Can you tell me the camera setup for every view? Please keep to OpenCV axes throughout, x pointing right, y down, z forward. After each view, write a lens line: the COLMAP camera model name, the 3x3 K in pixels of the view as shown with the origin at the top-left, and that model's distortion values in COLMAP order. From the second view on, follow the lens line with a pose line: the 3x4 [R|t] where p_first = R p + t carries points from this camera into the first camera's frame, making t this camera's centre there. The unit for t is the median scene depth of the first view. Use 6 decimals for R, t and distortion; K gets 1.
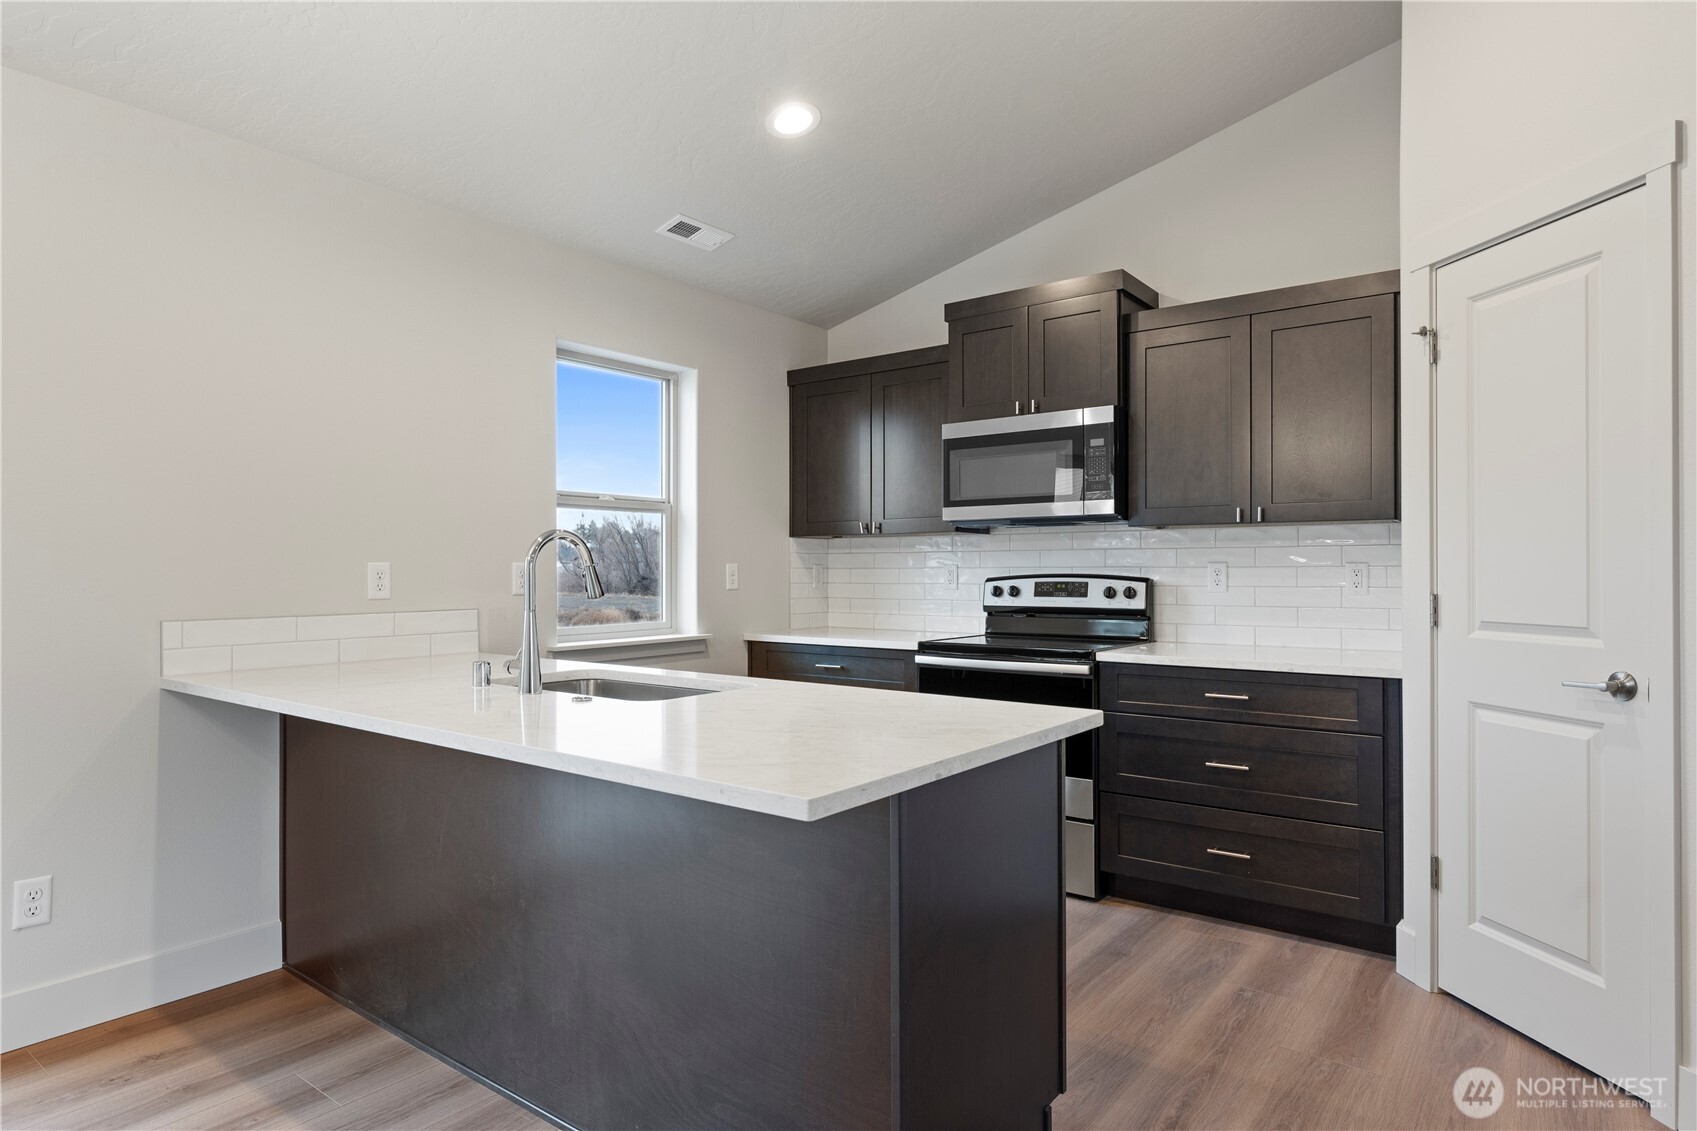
lens RADIAL K [[961.4, 0, 848.5], [0, 961.4, 565.5], [0, 0, 1]] dist [0.001977, -0.000272]
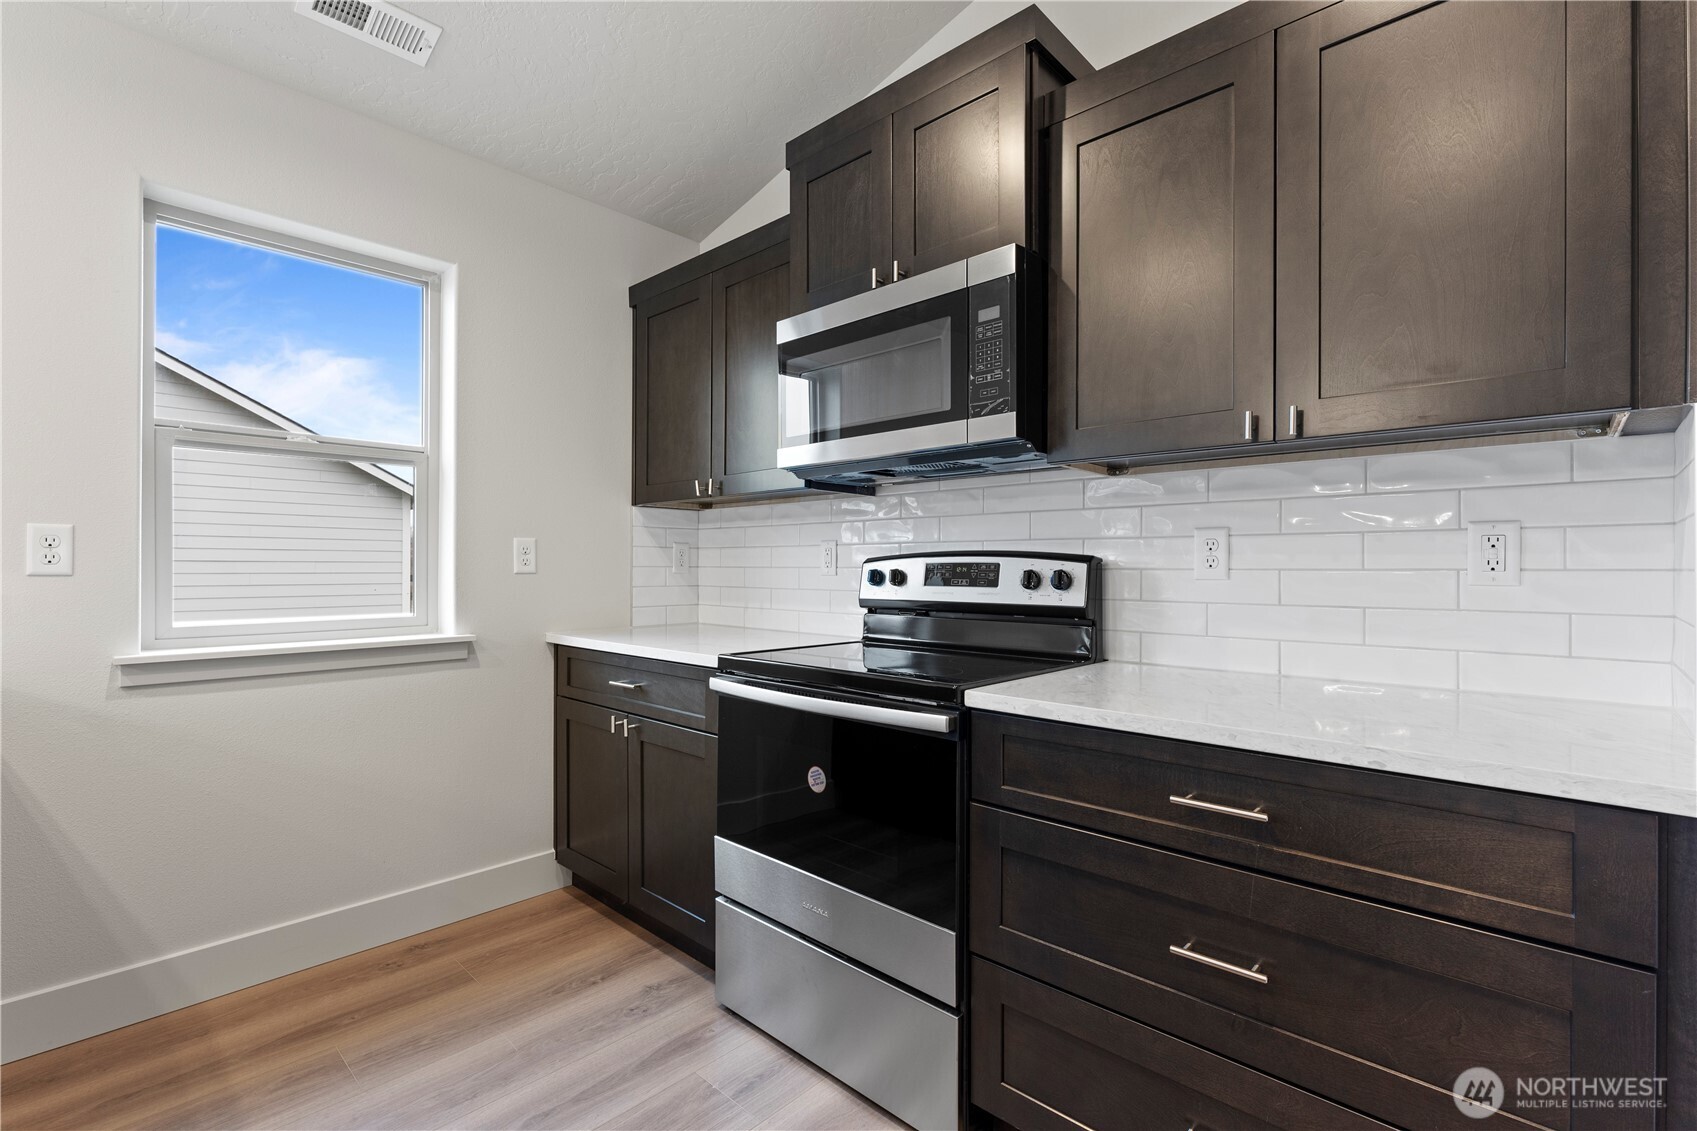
lens RADIAL K [[762.0, 0, 848.5], [0, 762.0, 565.5], [0, 0, 1]] dist [-0.001154, 0.000110]
pose [[0.994536, 0.004315, -0.104306, 0.210300], [-0.003915, 0.999984, 0.004036, 0.017862], [0.104322, -0.003605, 0.994537, 0.511295]]
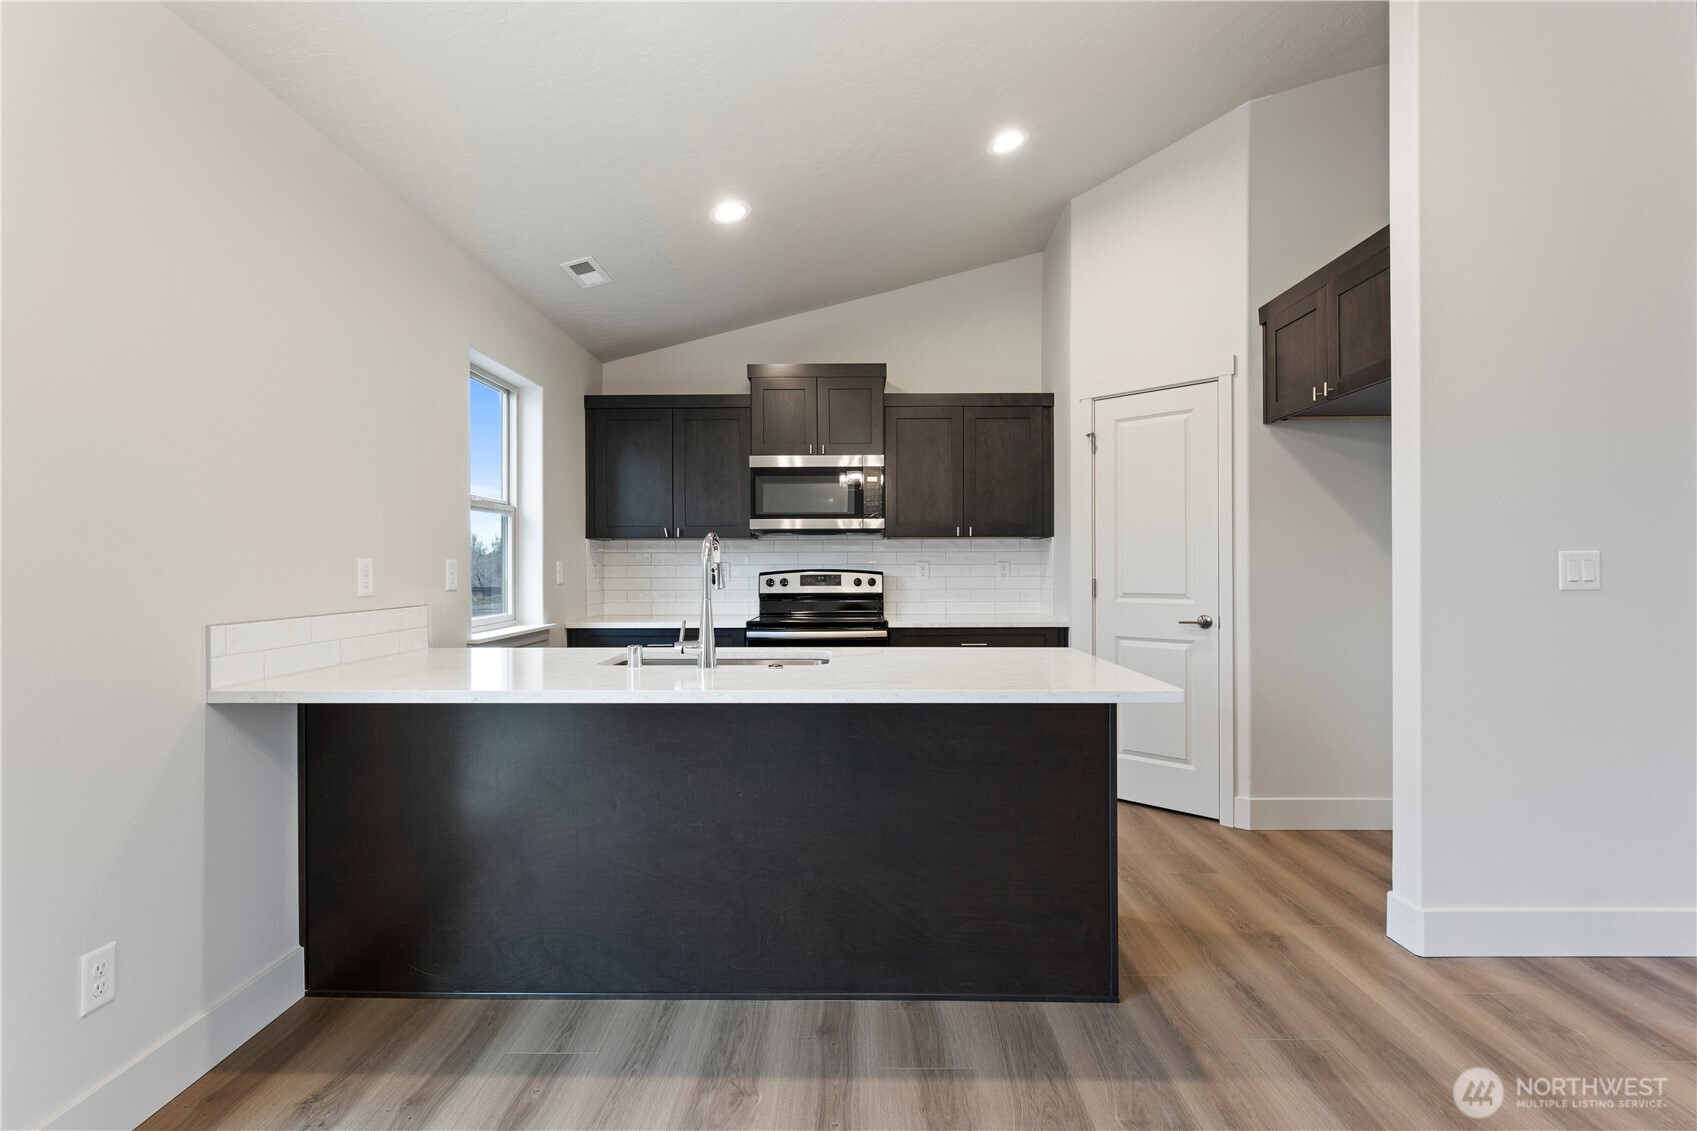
lens RADIAL K [[783.7, 0, 848.5], [0, 783.7, 565.5], [0, 0, 1]] dist [0.000828, -0.000227]
pose [[0.801767, 0.000202, 0.597636, -0.453983], [-0.001120, 0.999999, 0.001164, 0.001937], [-0.597635, -0.001602, 0.801766, 0.061595]]
